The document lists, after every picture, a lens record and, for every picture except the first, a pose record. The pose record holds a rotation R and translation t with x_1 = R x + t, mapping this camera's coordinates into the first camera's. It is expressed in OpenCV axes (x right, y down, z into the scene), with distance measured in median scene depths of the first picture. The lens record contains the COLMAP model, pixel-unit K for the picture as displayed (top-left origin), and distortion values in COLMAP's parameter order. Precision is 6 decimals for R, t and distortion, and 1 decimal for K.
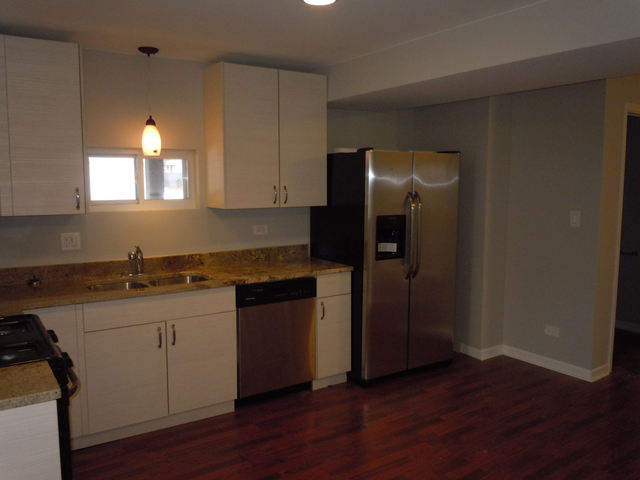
lens RADIAL K [[534.2, 0, 320.7], [0, 534.2, 241.8], [0, 0, 1]] dist [-0.008307, -0.013241]
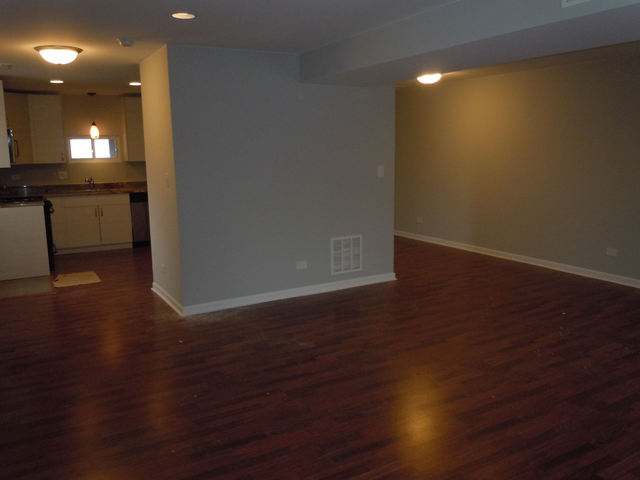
lens RADIAL K [[534.2, 0, 320.8], [0, 534.2, 239.6], [0, 0, 1]] dist [-0.008307, -0.013241]
pose [[0.996878, 0.000317, -0.078951, 0.866001], [0.004016, 0.998494, 0.054719, 0.159692], [0.078850, -0.054865, 0.995376, -1.291324]]
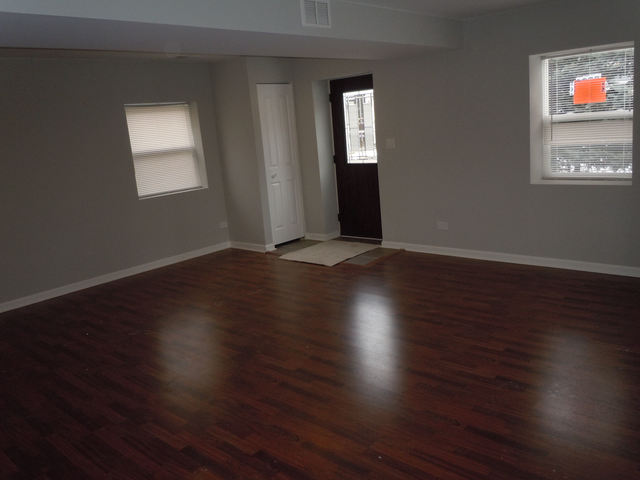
lens RADIAL K [[534.2, 0, 321.1], [0, 534.2, 240.2], [0, 0, 1]] dist [-0.008307, -0.013241]
pose [[-0.260337, -0.178729, 0.948831, -0.986077], [0.194757, 0.952797, 0.232913, -0.149029], [-0.945672, 0.245427, -0.213239, 1.321767]]
